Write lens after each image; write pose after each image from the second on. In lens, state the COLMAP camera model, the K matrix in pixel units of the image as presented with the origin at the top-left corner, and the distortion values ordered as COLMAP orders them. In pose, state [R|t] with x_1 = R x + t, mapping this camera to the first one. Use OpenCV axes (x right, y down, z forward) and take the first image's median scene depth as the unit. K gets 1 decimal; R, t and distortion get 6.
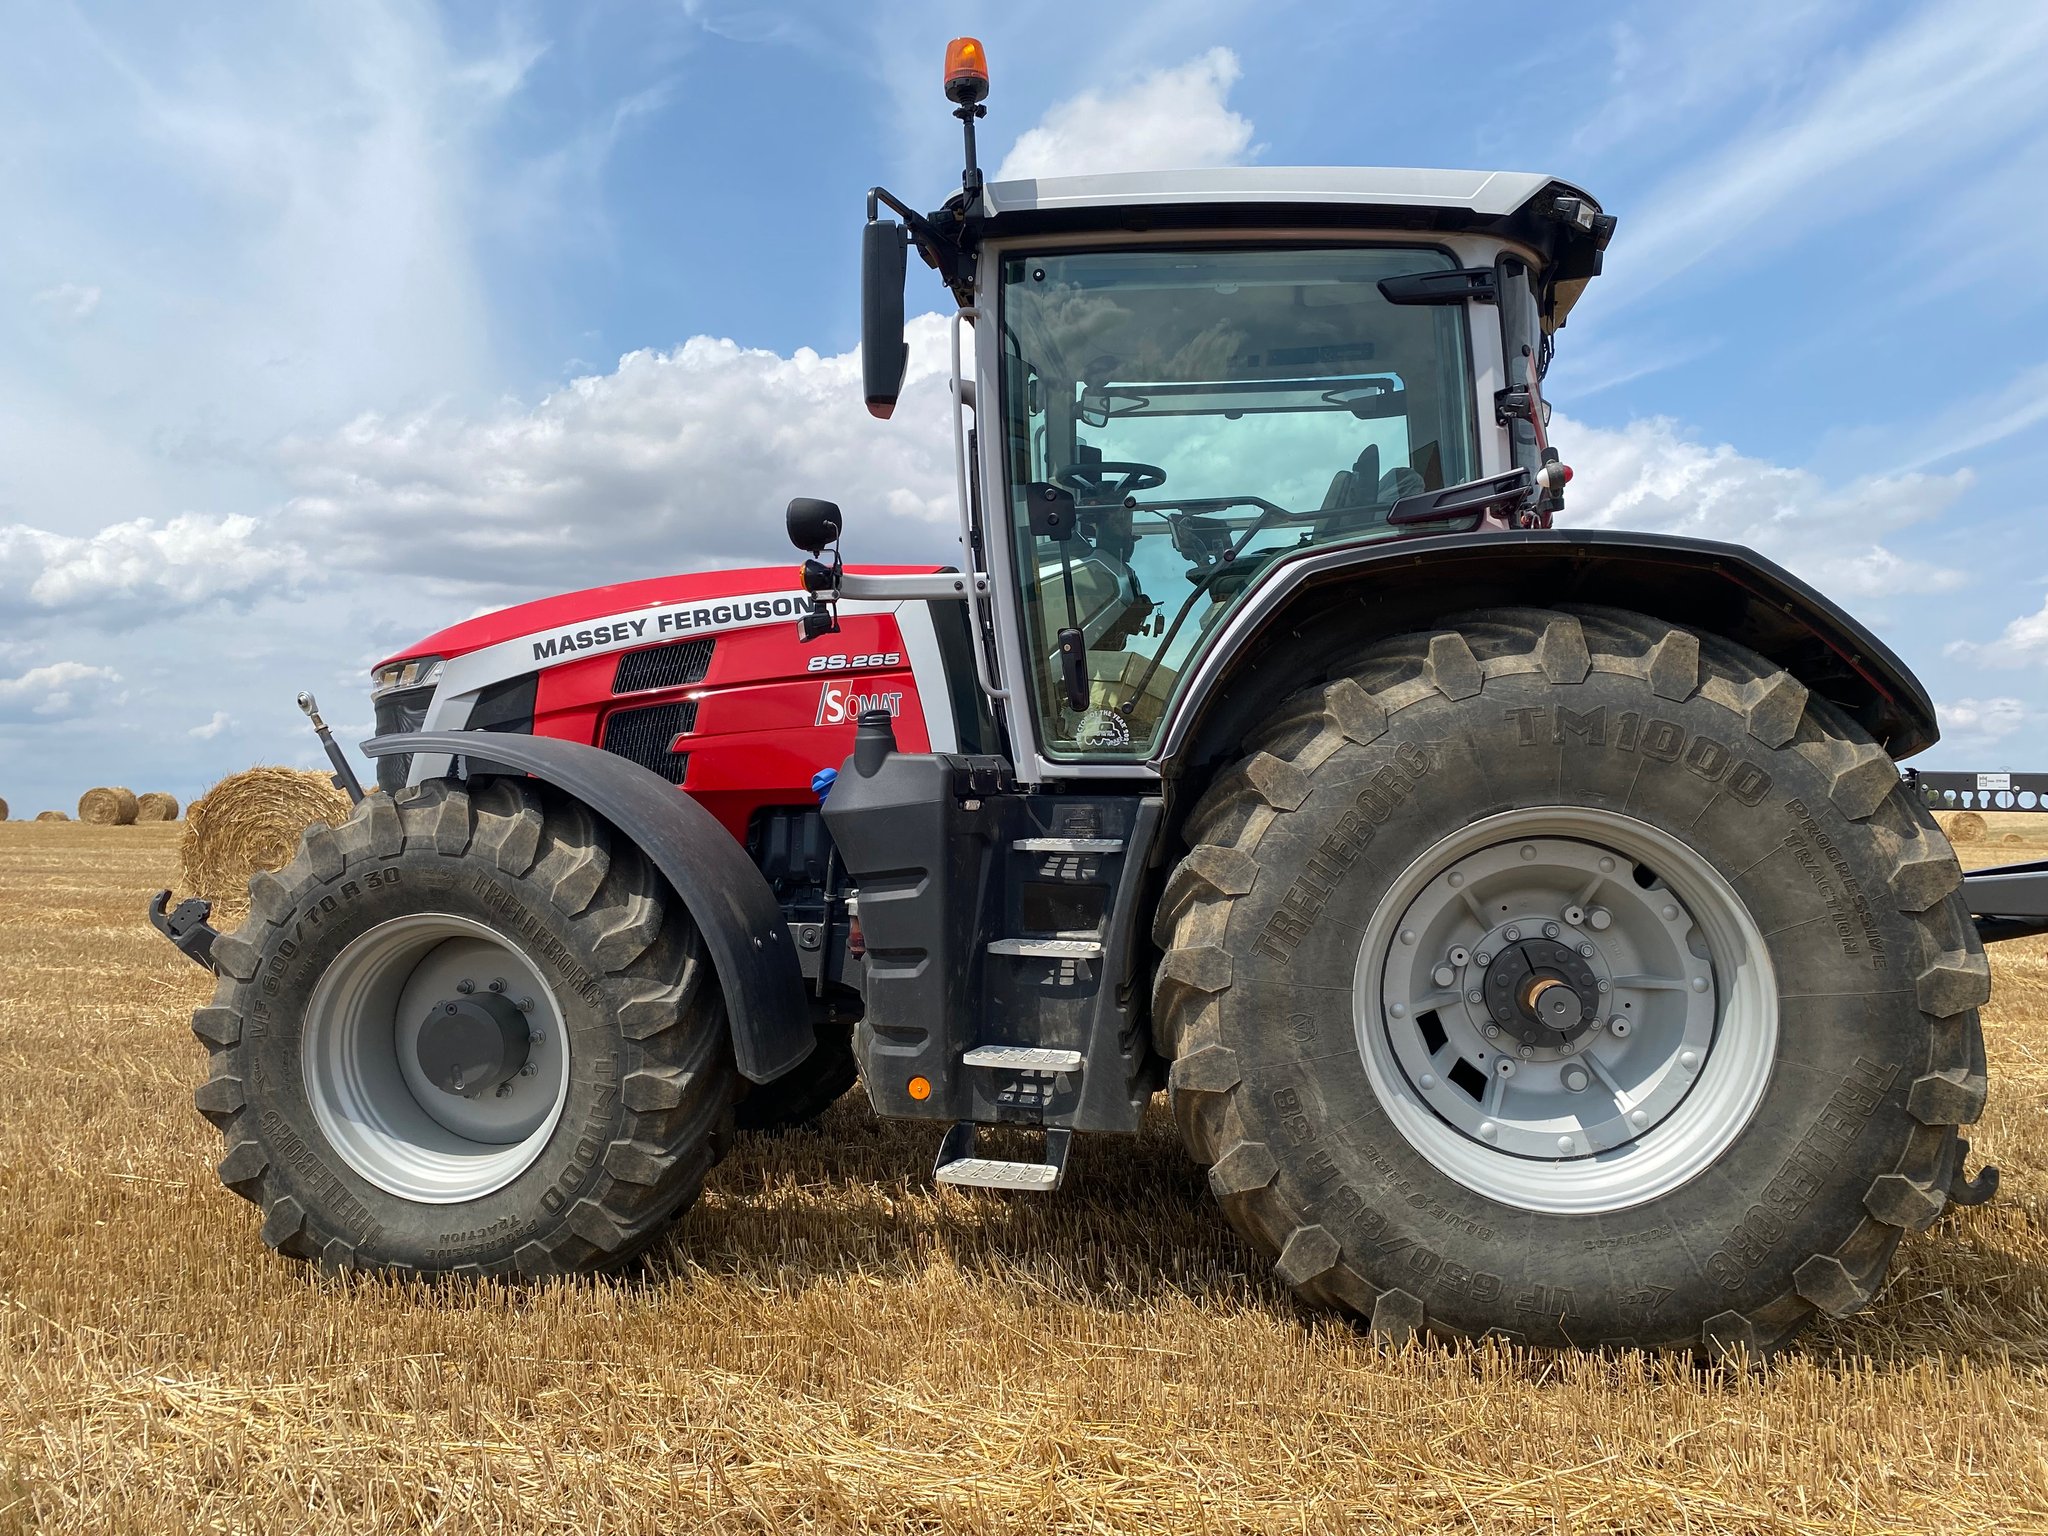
lens RADIAL K [[1558.3, 0, 1028.6], [0, 1558.3, 753.2], [0, 0, 1]] dist [0.092700, -0.216235]
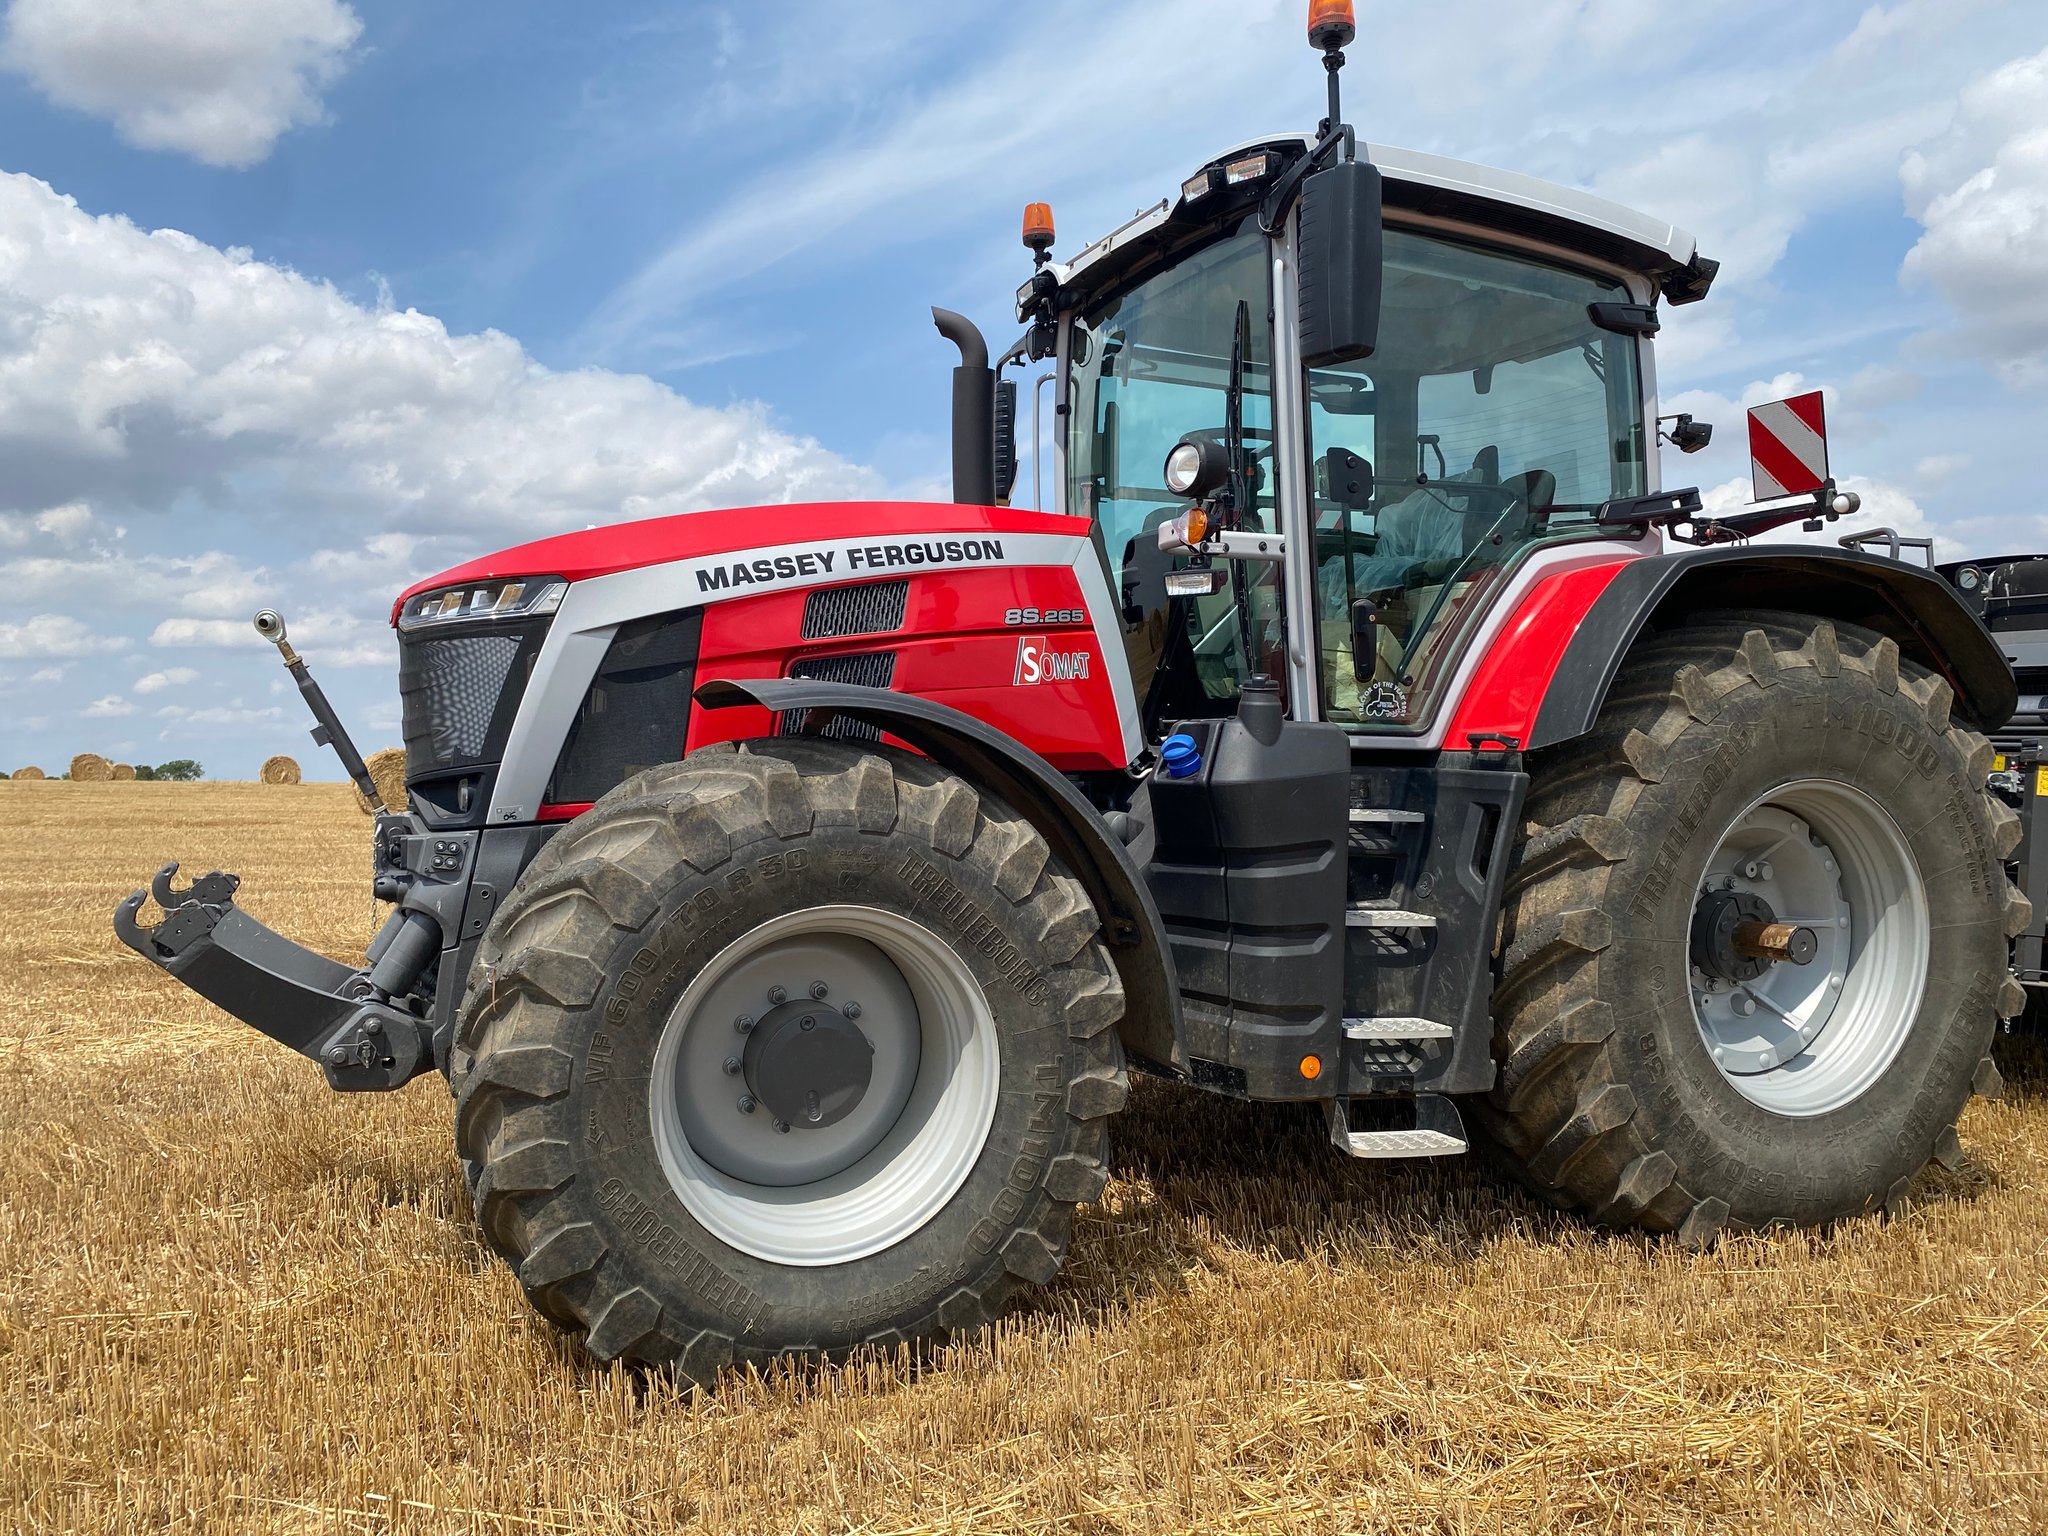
lens RADIAL K [[1553.6, 0, 1024.0], [0, 1553.6, 768.0], [0, 0, 1]] dist [0.104553, -0.204023]
pose [[0.845628, 0.006777, 0.533729, -0.734040], [-0.024934, 0.999329, 0.026816, 0.007301], [-0.533189, -0.035985, 0.845230, 0.277221]]
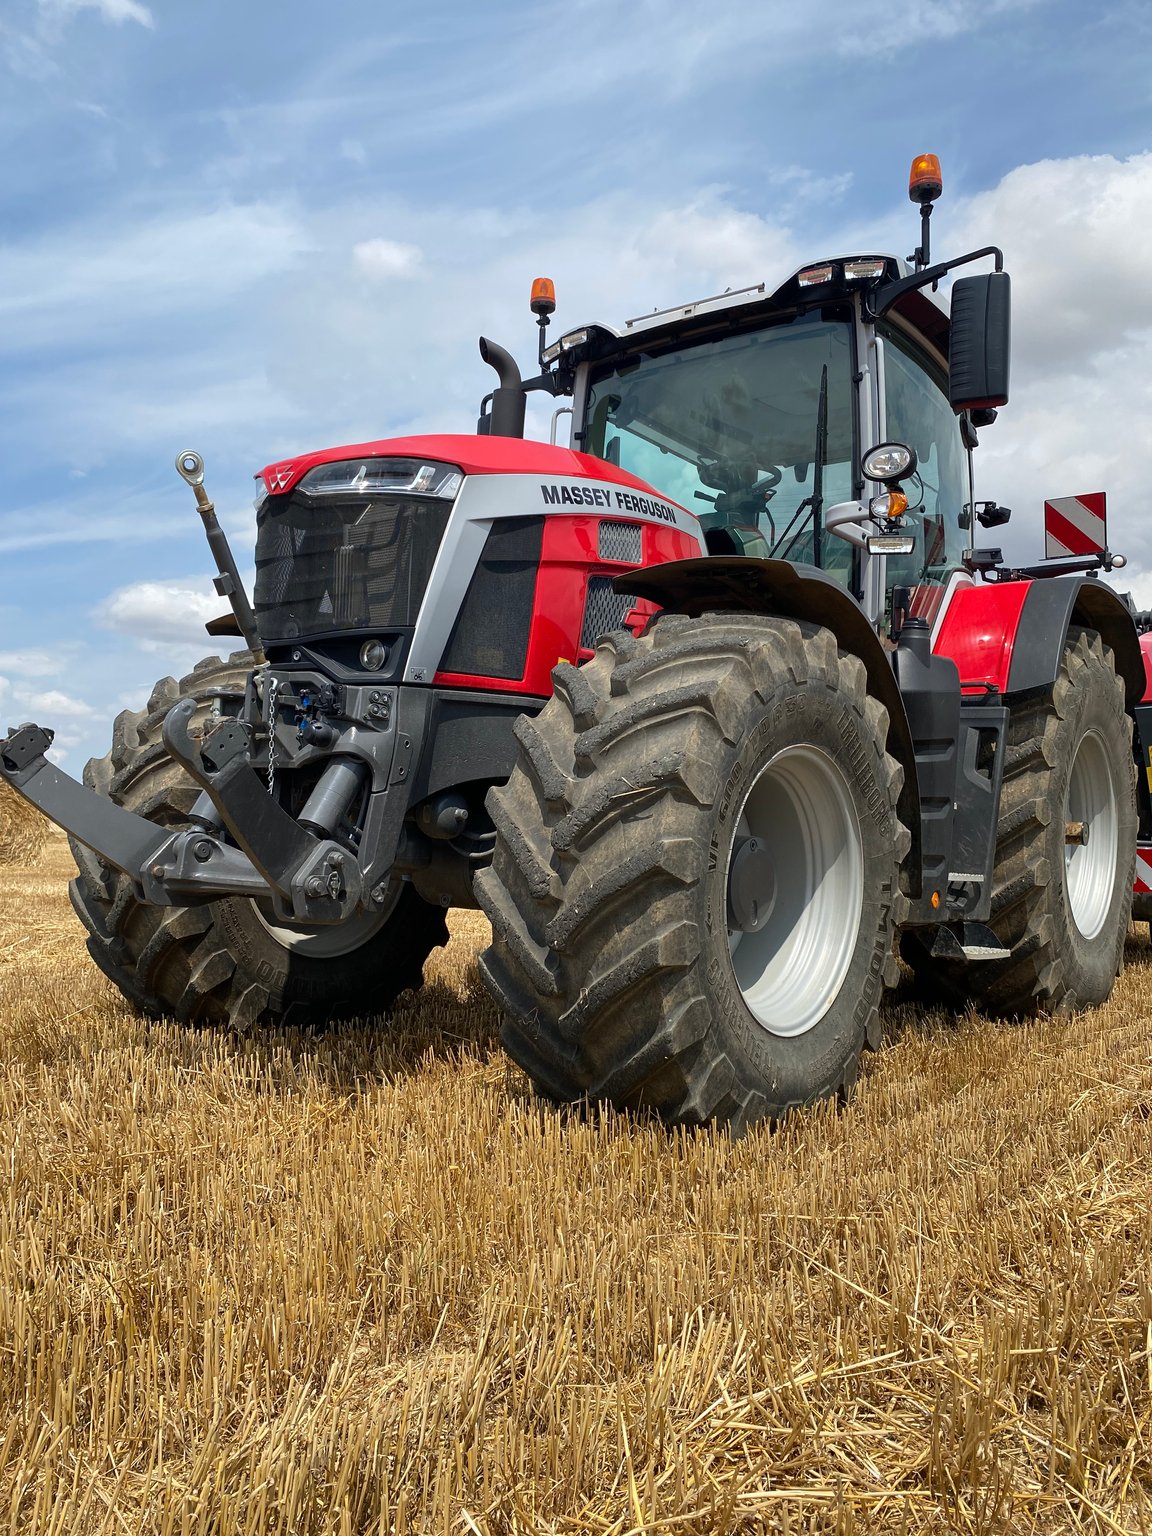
lens RADIAL K [[1168.8, 0, 576.0], [0, 1168.8, 768.0], [0, 0, 1]] dist [0.092700, -0.216235]
pose [[0.475855, 0.061152, 0.877395, -1.119556], [-0.052183, 0.997786, -0.041241, 0.157333], [-0.877974, -0.026160, 0.477993, 0.779445]]
